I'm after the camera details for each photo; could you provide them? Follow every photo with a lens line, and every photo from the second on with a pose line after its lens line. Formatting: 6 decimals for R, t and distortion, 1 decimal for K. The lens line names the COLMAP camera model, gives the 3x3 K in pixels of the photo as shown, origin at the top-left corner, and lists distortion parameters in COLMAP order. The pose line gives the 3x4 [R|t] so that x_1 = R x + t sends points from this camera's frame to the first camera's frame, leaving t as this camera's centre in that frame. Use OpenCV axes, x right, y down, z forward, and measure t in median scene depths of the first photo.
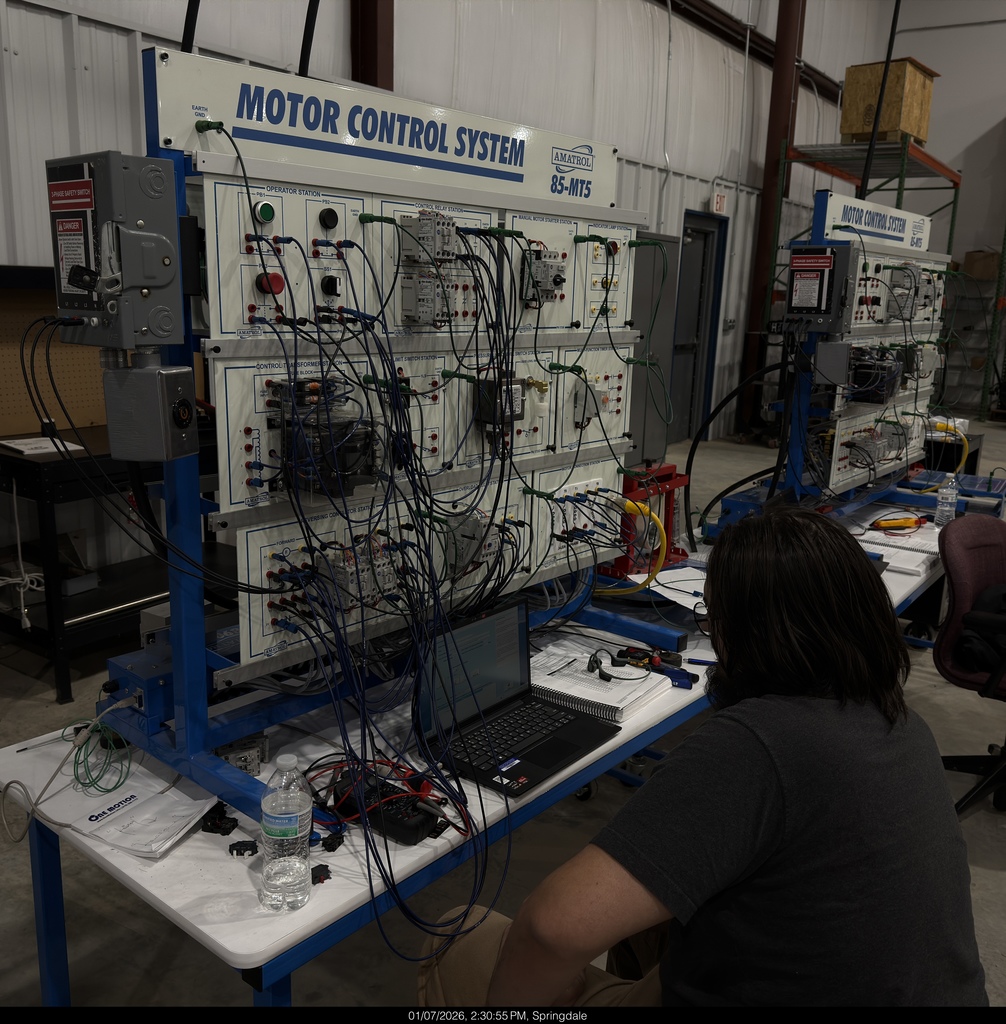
lens RADIAL K [[940.5, 0, 498.8], [0, 940.5, 507.0], [0, 0, 1]] dist [-0.002930, 0.000000]
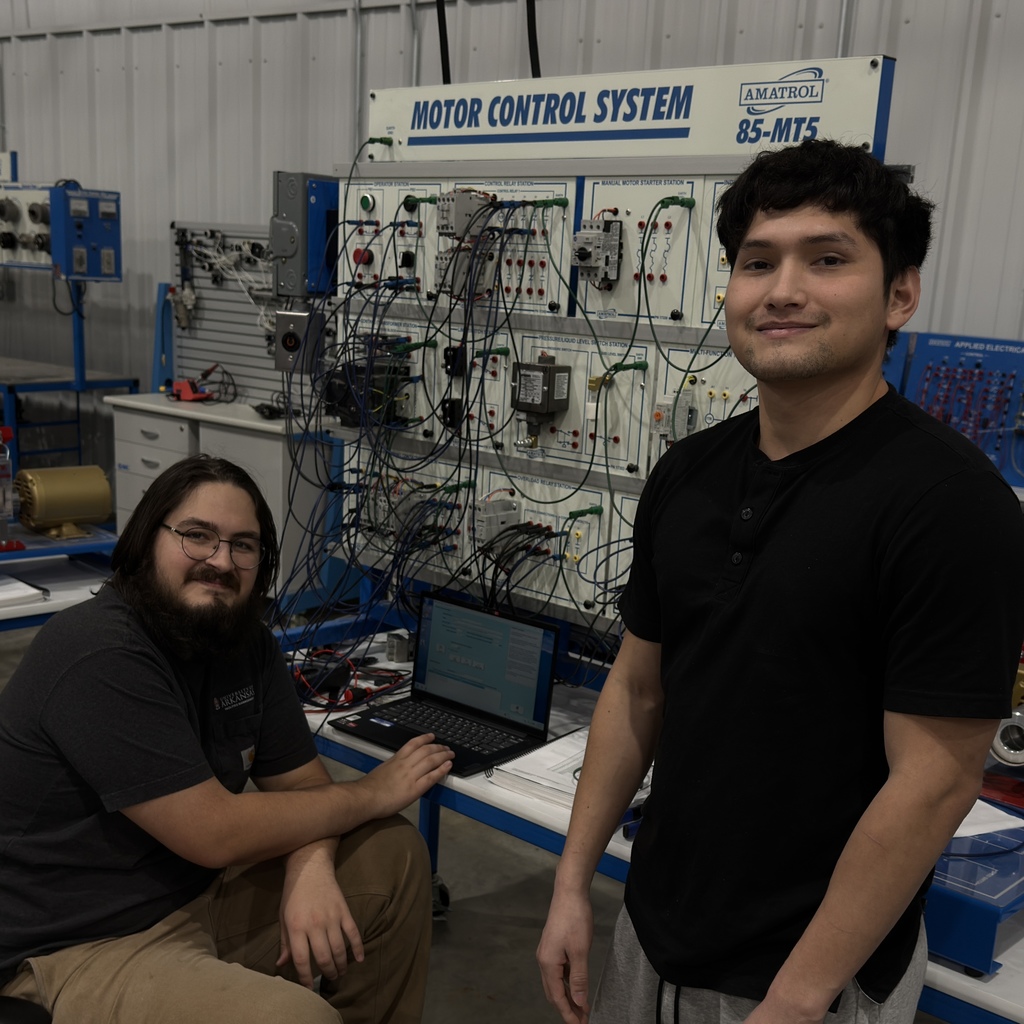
lens RADIAL K [[1196.3, 0, 508.6], [0, 1196.3, 508.1], [0, 0, 1]] dist [-0.015924, 0.000000]
pose [[0.039379, 0.179438, -0.982981, 1.208781], [-0.268602, 0.949436, 0.162554, -0.193818], [0.962446, 0.257629, 0.085585, 0.960213]]
